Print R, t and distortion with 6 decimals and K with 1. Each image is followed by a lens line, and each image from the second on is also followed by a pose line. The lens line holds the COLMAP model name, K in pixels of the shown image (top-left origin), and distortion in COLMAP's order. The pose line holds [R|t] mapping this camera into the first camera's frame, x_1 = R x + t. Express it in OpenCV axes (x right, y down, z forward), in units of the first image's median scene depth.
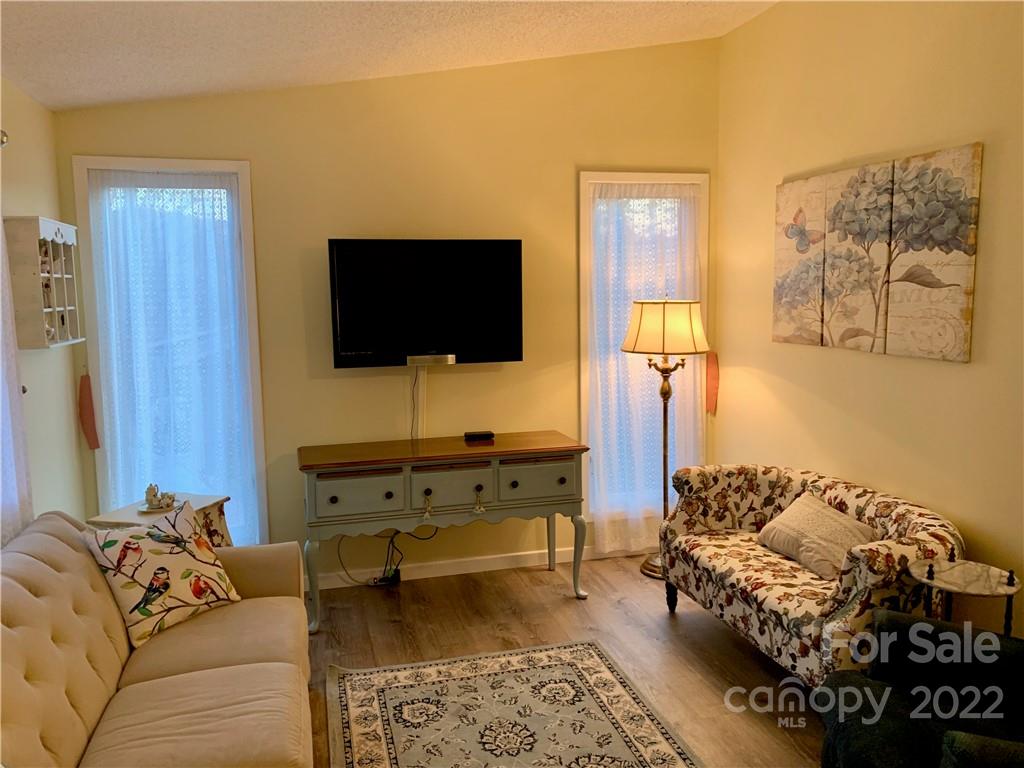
lens RADIAL K [[783.9, 0, 477.3], [0, 783.9, 400.0], [0, 0, 1]] dist [0.068486, -0.074015]
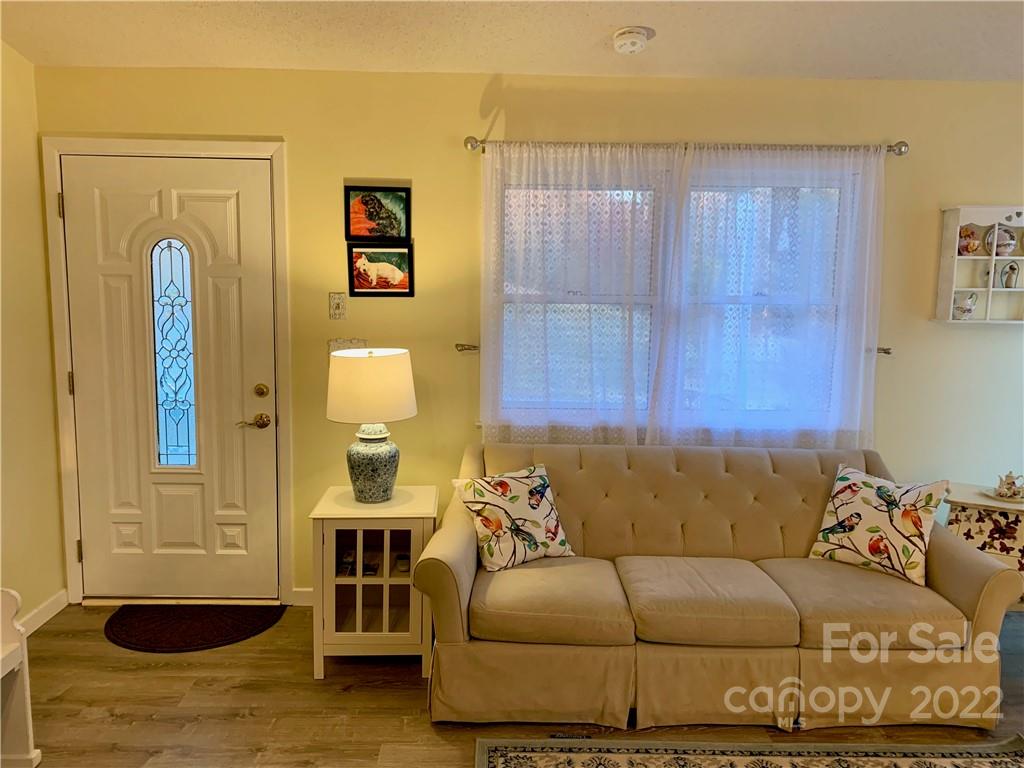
lens RADIAL K [[783.9, 0, 506.8], [0, 783.9, 381.1], [0, 0, 1]] dist [0.068486, -0.074015]
pose [[-0.225402, 0.132282, -0.965244, 0.626838], [-0.157438, 0.972773, 0.170078, -0.067926], [0.961461, 0.190302, -0.198439, 0.568440]]
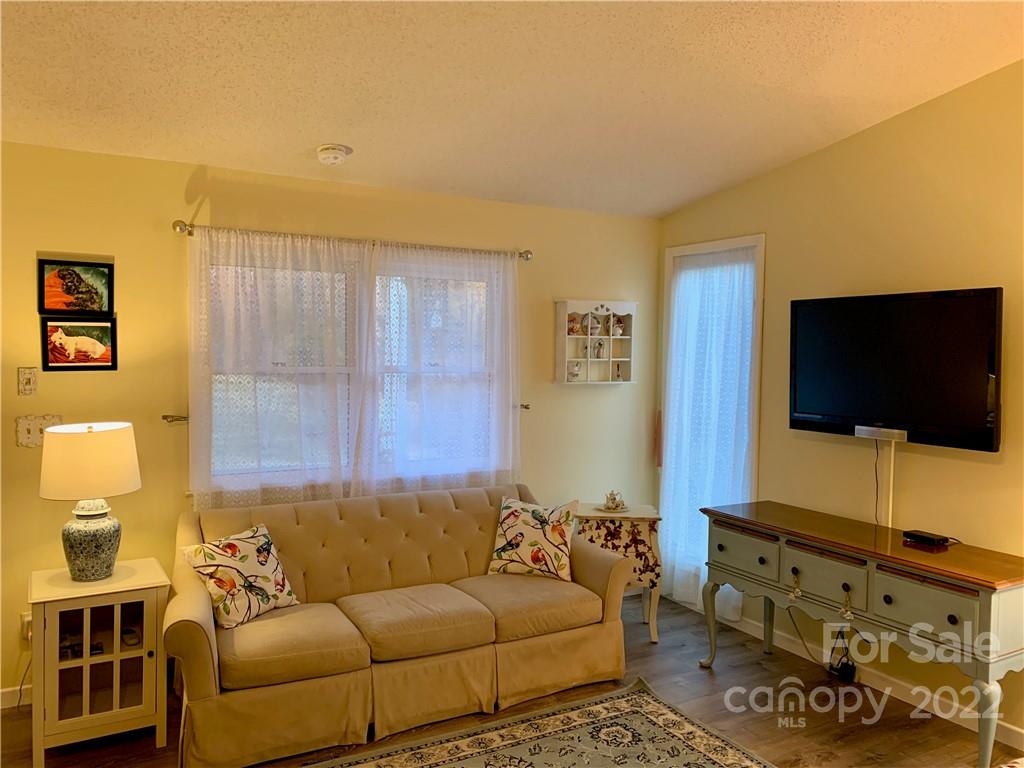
lens RADIAL K [[783.9, 0, 503.2], [0, 783.9, 381.6], [0, 0, 1]] dist [0.068486, -0.074015]
pose [[0.262476, 0.052710, -0.963498, 0.779974], [-0.159435, 0.987152, 0.010571, -0.058643], [0.951676, 0.150840, 0.267507, 0.434211]]
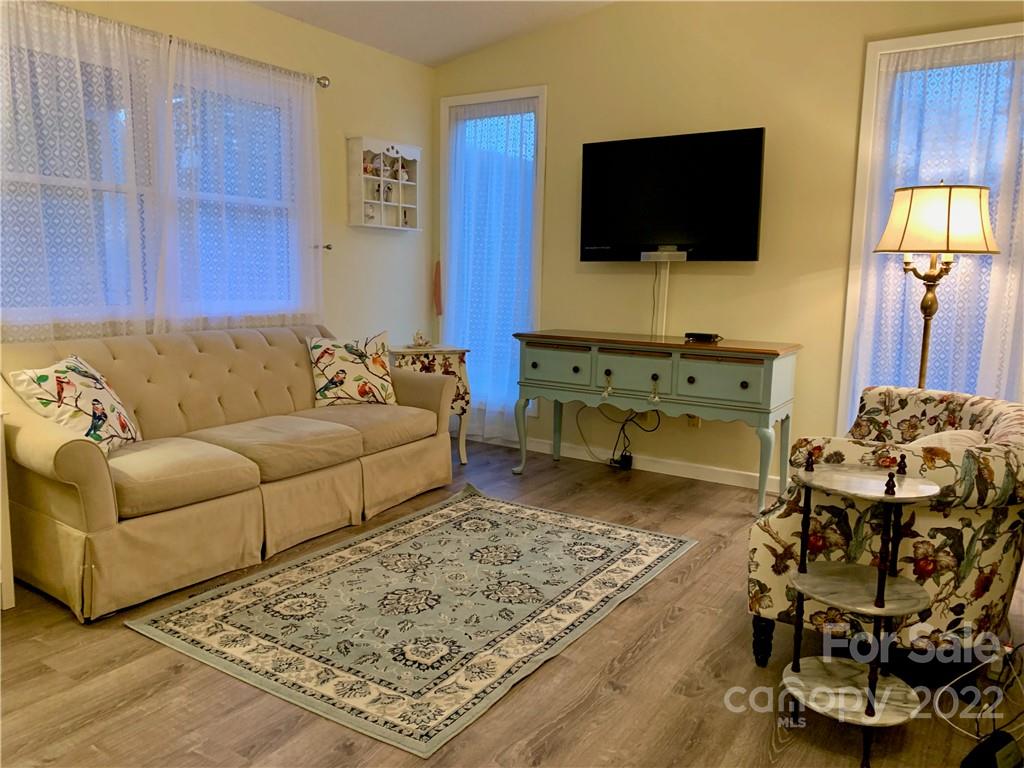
lens RADIAL K [[783.9, 0, 508.6], [0, 783.9, 381.3], [0, 0, 1]] dist [0.068486, -0.074015]
pose [[0.667430, 0.128674, -0.733472, 0.685042], [-0.135328, 0.989516, 0.050449, 0.101037], [0.732273, 0.065589, 0.677845, 0.194981]]
